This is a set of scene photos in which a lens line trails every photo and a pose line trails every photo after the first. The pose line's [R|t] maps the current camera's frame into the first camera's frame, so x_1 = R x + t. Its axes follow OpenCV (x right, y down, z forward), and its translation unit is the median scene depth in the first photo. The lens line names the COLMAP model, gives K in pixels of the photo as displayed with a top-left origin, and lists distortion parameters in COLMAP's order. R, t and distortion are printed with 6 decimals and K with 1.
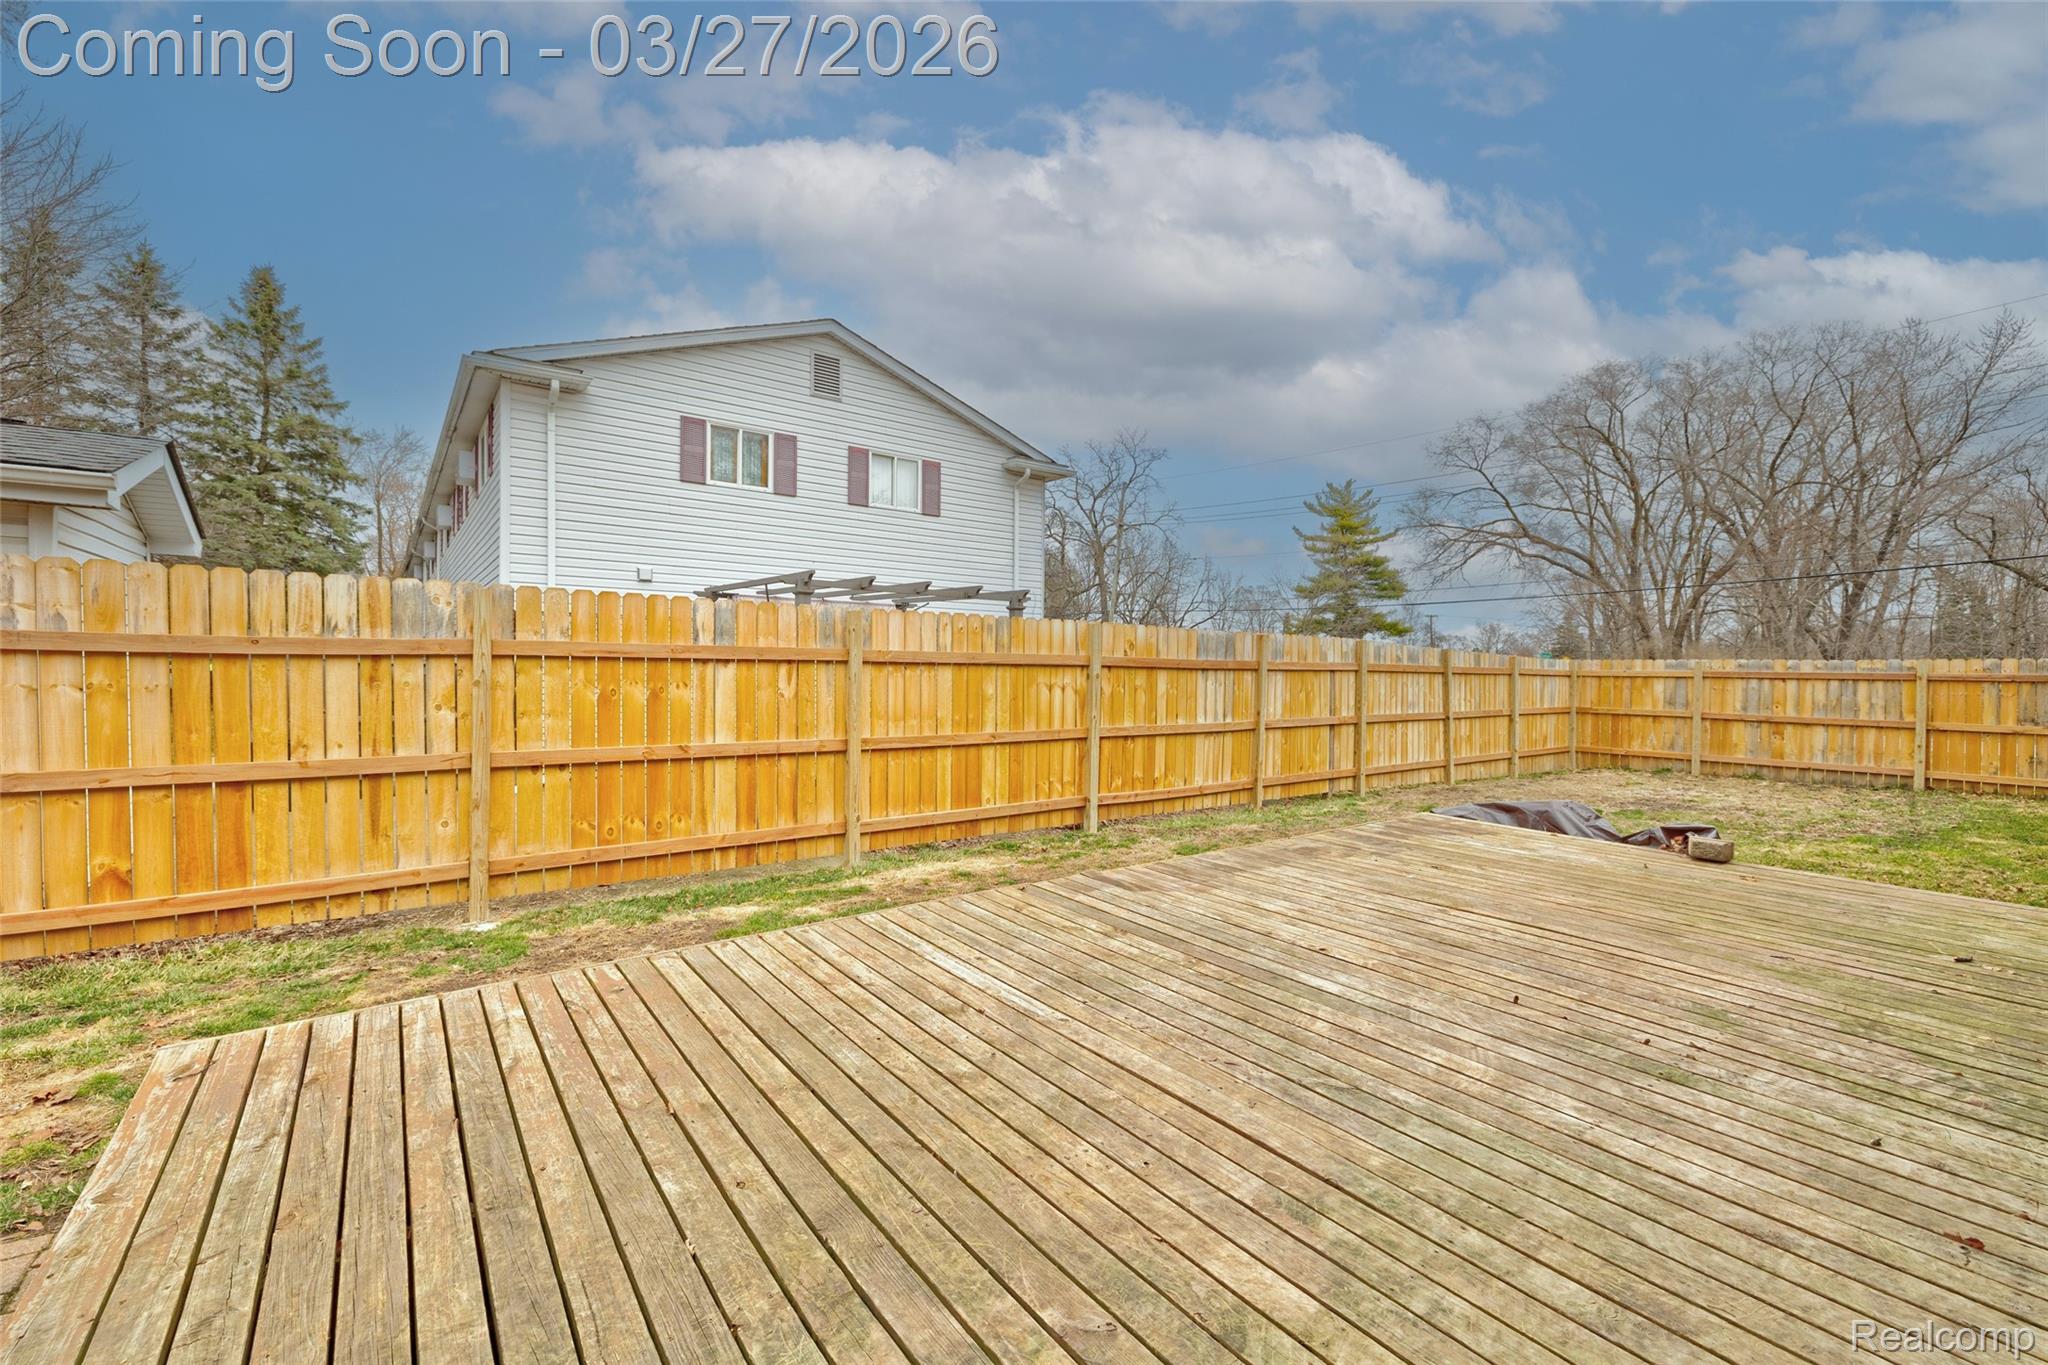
lens RADIAL K [[855.9, 0, 1013.8], [0, 855.9, 676.9], [0, 0, 1]] dist [0.001407, -0.000178]
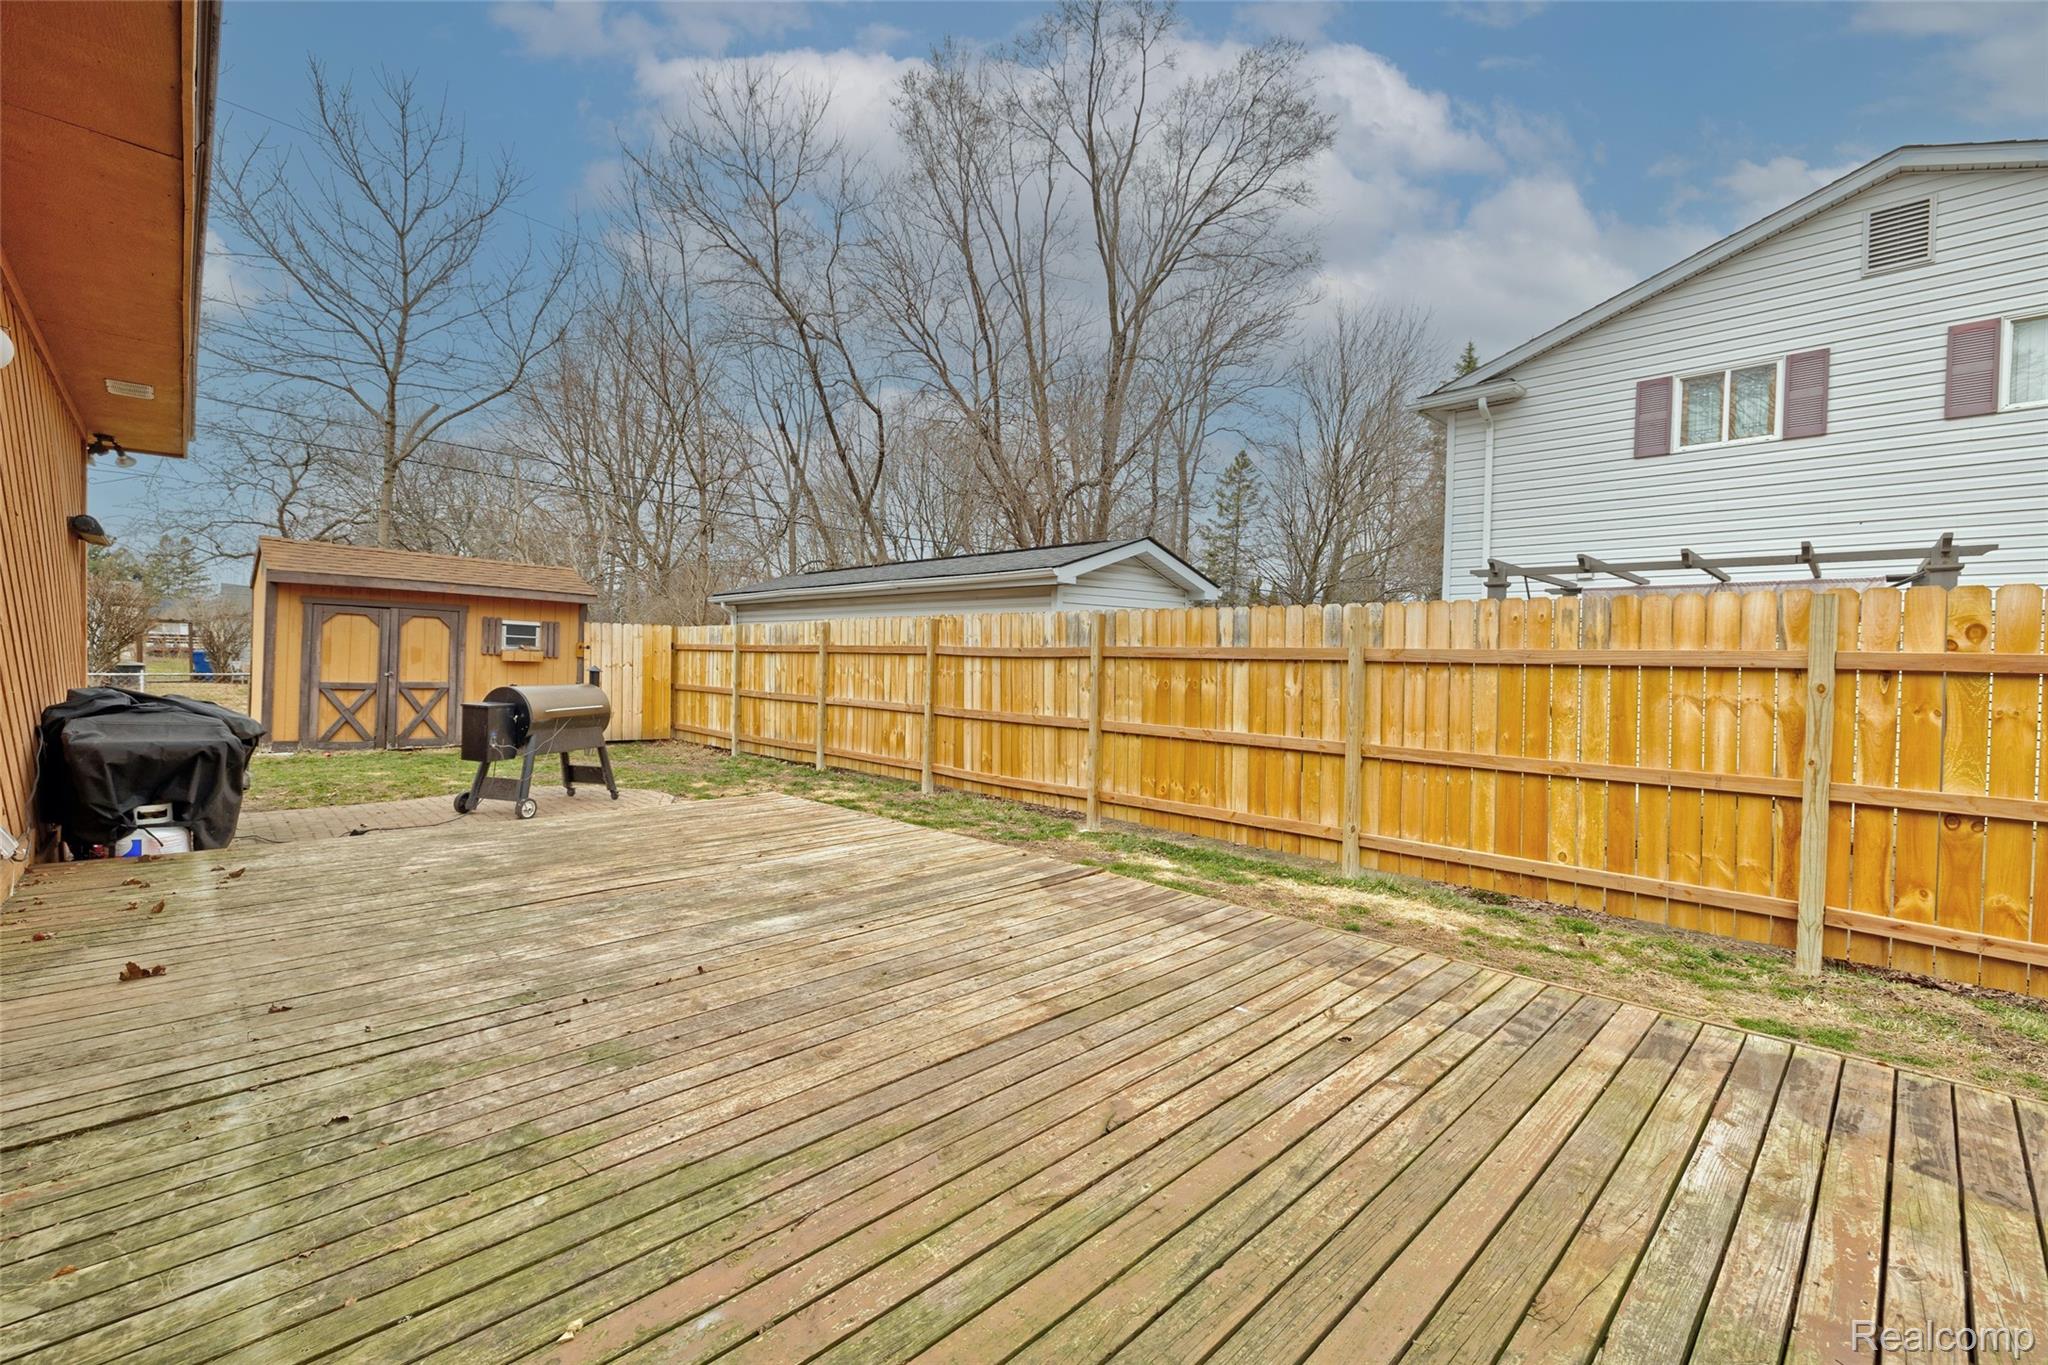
lens RADIAL K [[855.9, 0, 1029.3], [0, 855.9, 677.3], [0, 0, 1]] dist [0.001407, -0.000178]
pose [[0.135999, 0.011438, -0.990643, 0.764770], [-0.029471, 0.999538, 0.007495, 0.003710], [0.990271, 0.028176, 0.136273, 0.574357]]
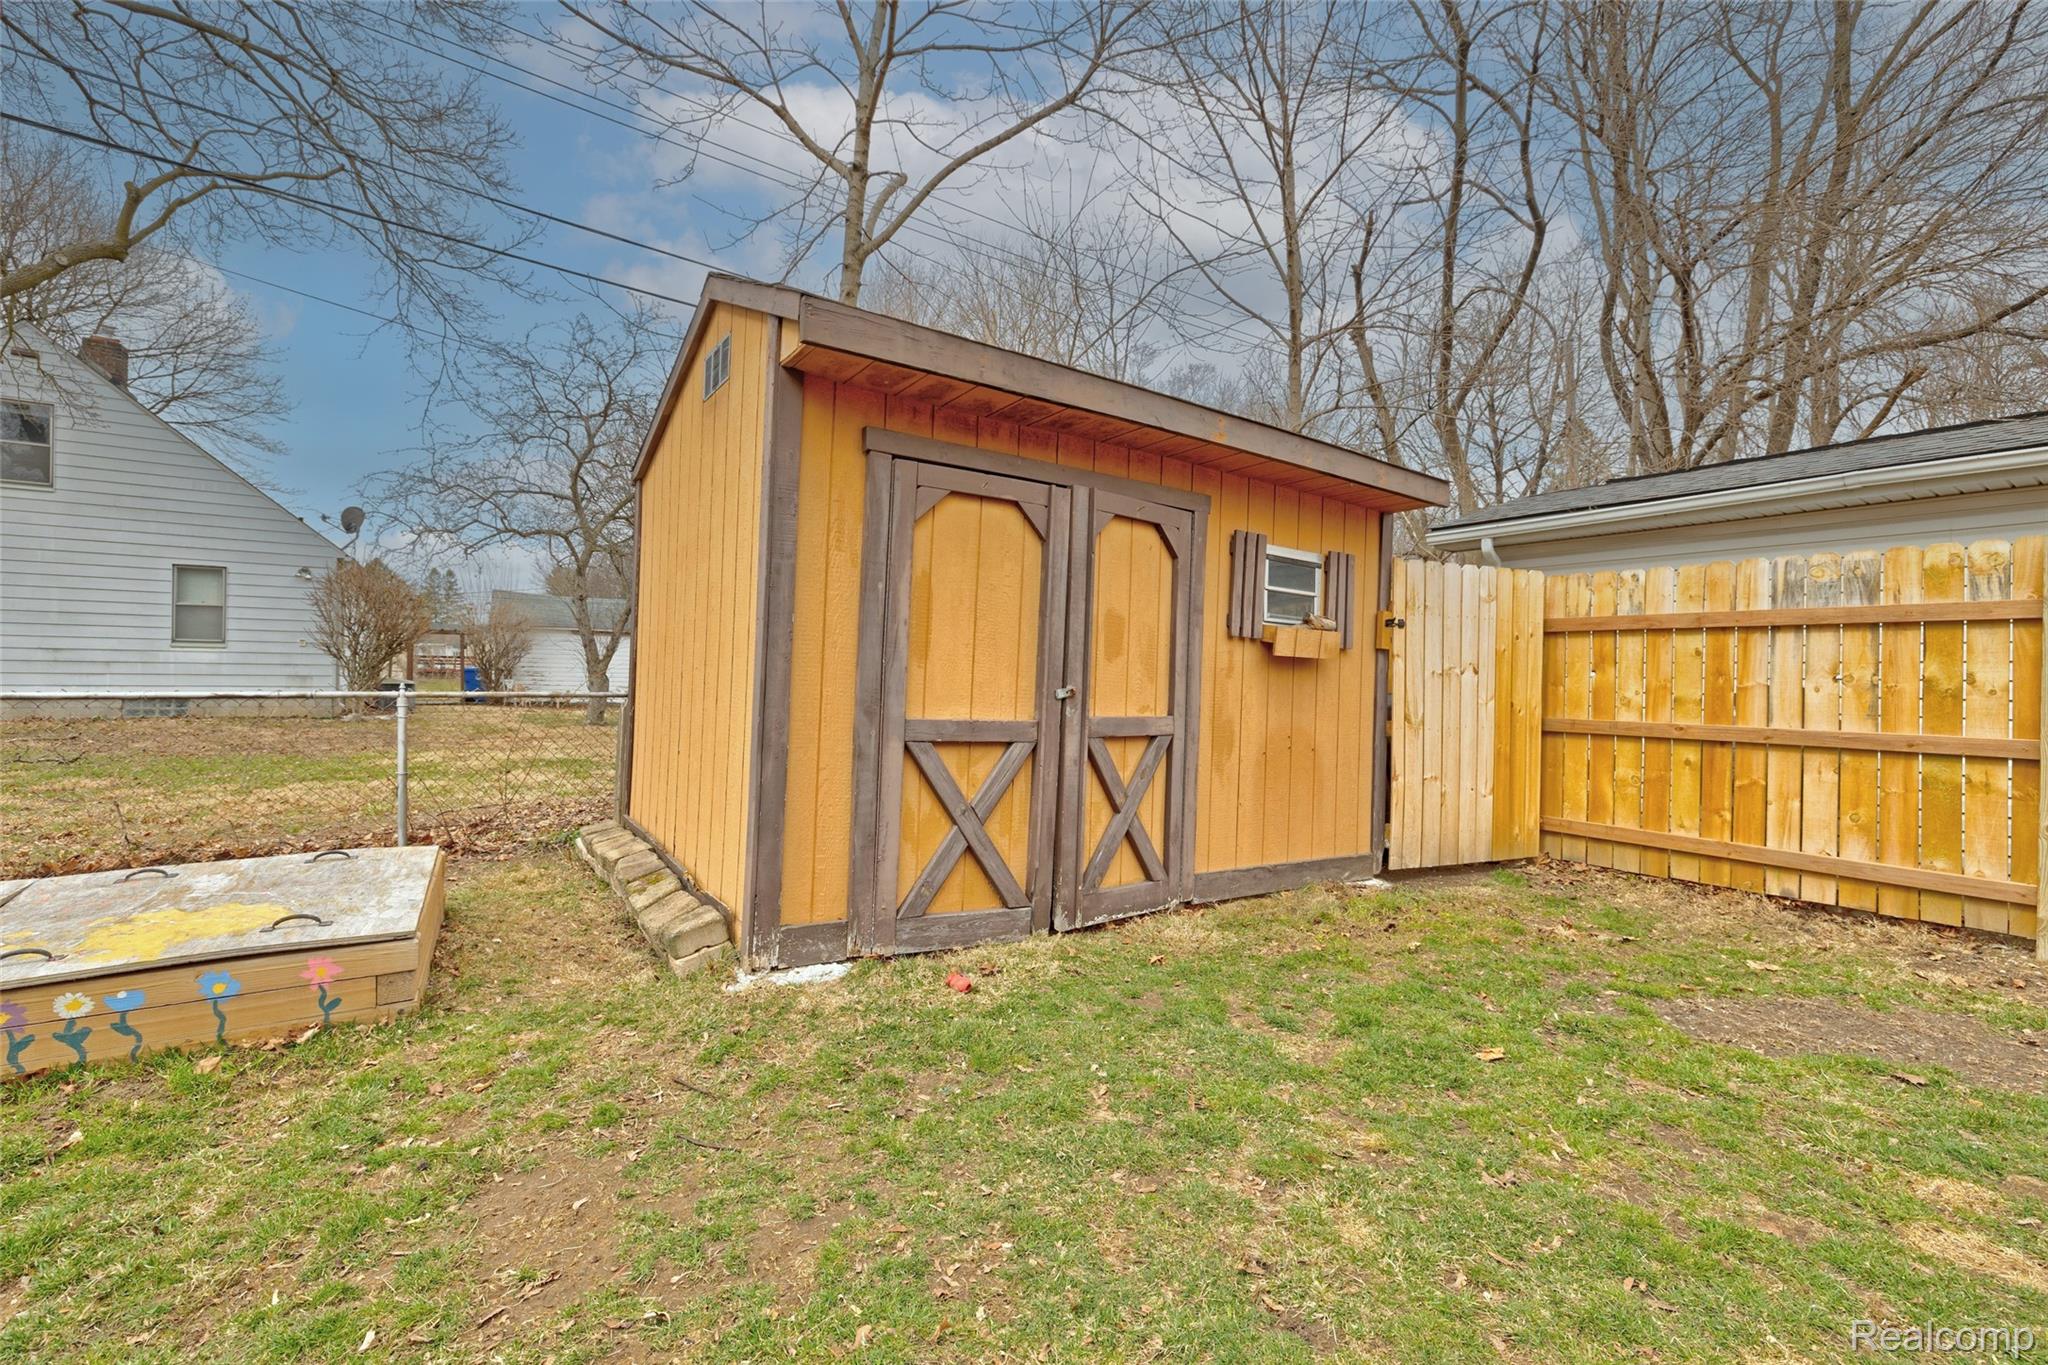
lens RADIAL K [[855.9, 0, 1018.8], [0, 855.9, 672.7], [0, 0, 1]] dist [0.001407, -0.000178]
pose [[-0.052421, -0.019391, -0.998437, 0.385132], [-0.029304, 0.999411, -0.017872, 0.015645], [0.998195, 0.028321, -0.052959, 0.279163]]
